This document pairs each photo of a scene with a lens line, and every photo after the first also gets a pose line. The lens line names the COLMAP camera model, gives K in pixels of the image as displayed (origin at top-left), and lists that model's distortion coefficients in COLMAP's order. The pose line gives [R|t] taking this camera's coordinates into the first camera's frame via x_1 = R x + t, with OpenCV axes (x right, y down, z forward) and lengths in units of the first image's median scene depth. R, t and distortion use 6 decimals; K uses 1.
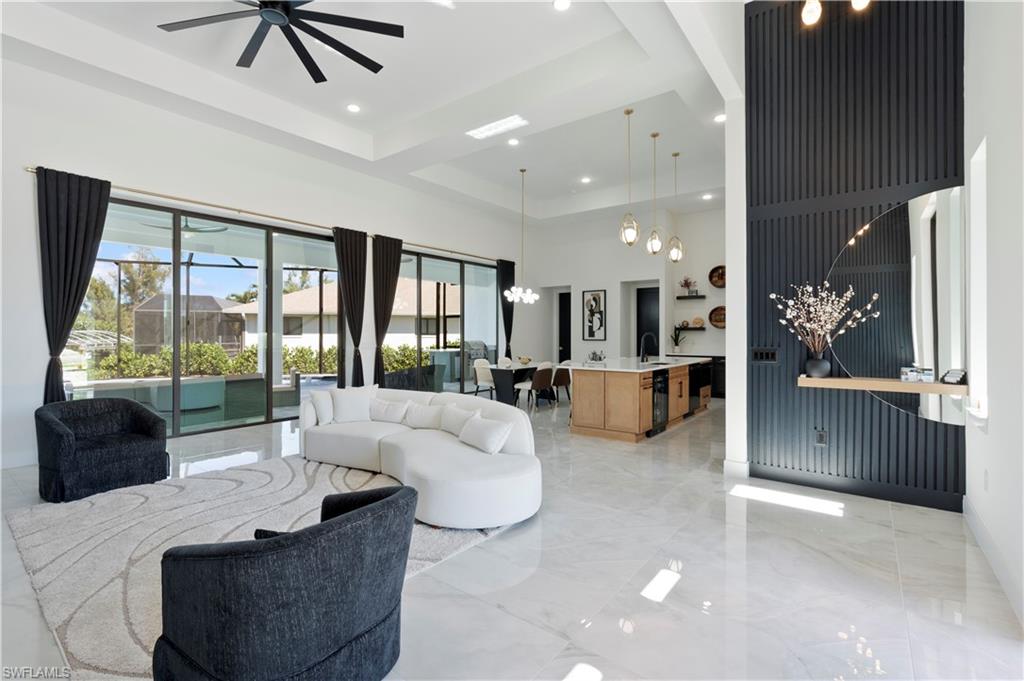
lens RADIAL K [[467.2, 0, 504.2], [0, 467.2, 332.3], [0, 0, 1]] dist [-0.005445, 0.000707]
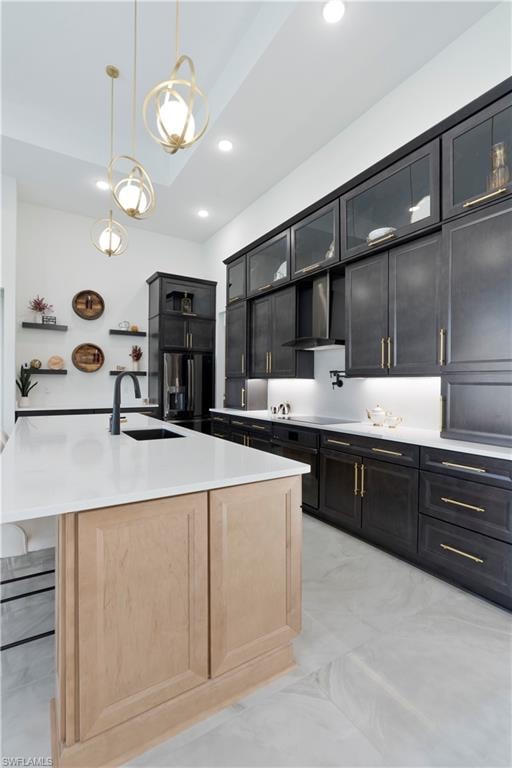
lens RADIAL K [[347.6, 0, 258.3], [0, 347.6, 388.8], [0, 0, 1]] dist [-0.010767, 0.004837]
pose [[0.321336, -0.009539, 0.946917, 0.011935], [-0.010000, 0.999859, 0.013465, 0.012006], [-0.946912, -0.013796, 0.321196, 0.734160]]
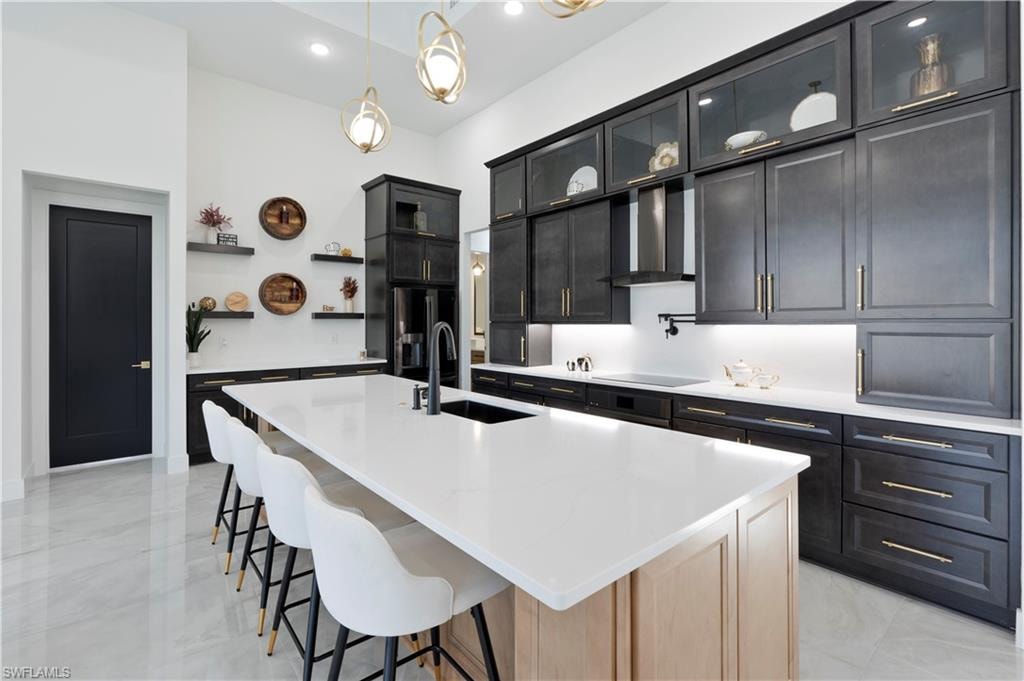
lens RADIAL K [[463.4, 0, 504.9], [0, 463.4, 324.2], [0, 0, 1]] dist [-0.010767, 0.004837]
pose [[0.197993, 0.001027, 0.980203, -0.009229], [-0.001575, 0.999998, -0.000730, 0.003534], [-0.980202, -0.001399, 0.197994, 0.864264]]
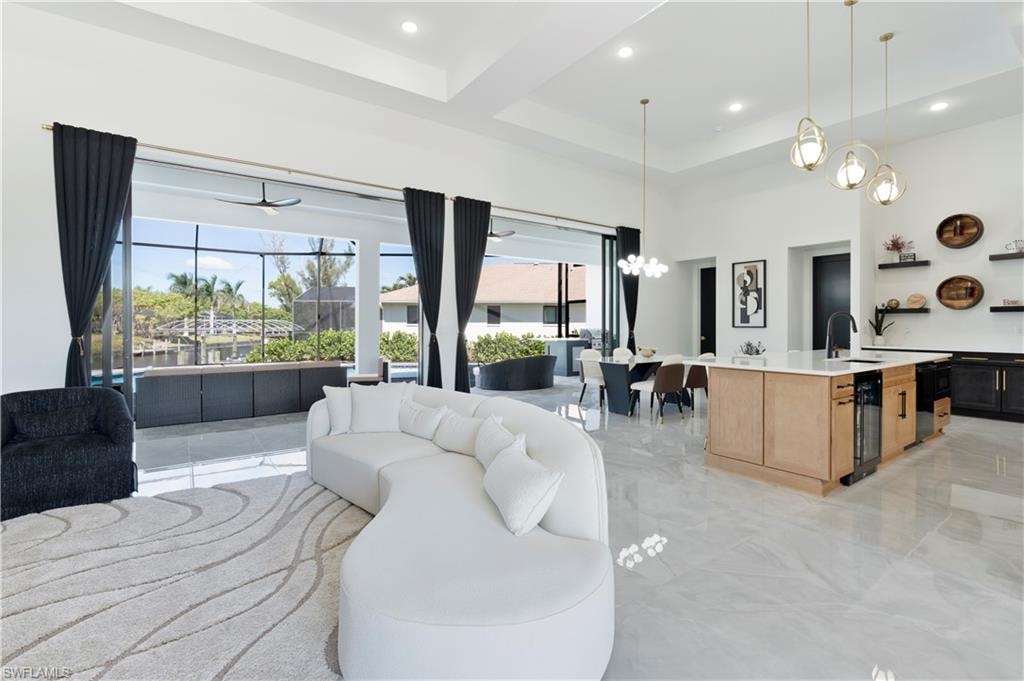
lens RADIAL K [[463.4, 0, 513.5], [0, 463.4, 324.2], [0, 0, 1]] dist [-0.010767, 0.004837]
pose [[0.959651, 0.001726, -0.281190, 0.056687], [-0.001220, 0.999997, 0.001974, 0.016497], [0.281192, -0.001551, 0.959650, 0.263424]]
